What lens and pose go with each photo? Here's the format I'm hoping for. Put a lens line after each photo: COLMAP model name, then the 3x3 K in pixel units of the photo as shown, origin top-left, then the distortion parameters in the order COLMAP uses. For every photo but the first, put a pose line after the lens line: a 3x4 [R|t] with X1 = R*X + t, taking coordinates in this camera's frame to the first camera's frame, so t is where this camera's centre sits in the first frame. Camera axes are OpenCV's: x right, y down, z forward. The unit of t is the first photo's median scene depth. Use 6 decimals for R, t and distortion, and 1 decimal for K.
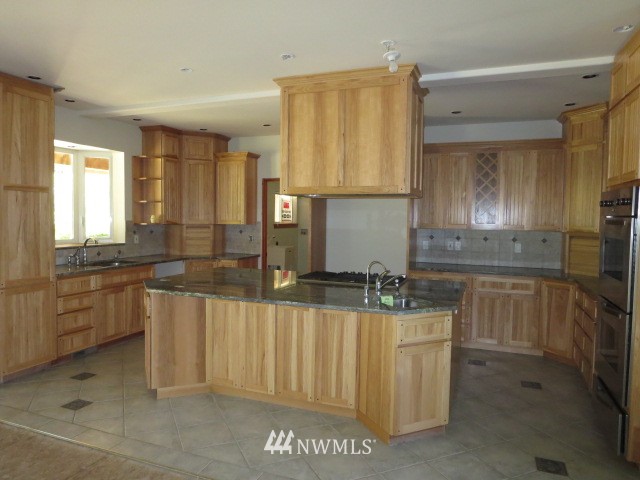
lens RADIAL K [[447.8, 0, 320.8], [0, 447.8, 239.2], [0, 0, 1]] dist [-0.027125, -0.001969]
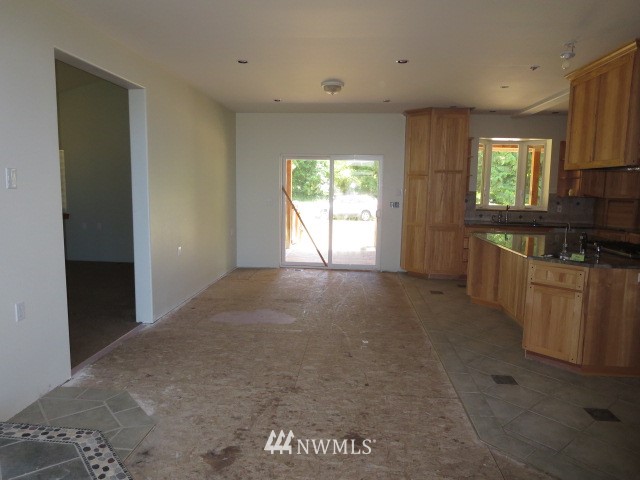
lens RADIAL K [[447.8, 0, 319.2], [0, 447.8, 240.0], [0, 0, 1]] dist [-0.027125, -0.001969]
pose [[0.295306, 0.109908, -0.949060, 0.837881], [-0.066041, 0.993333, 0.094486, 0.019218], [0.953118, 0.034775, 0.300595, -0.004144]]
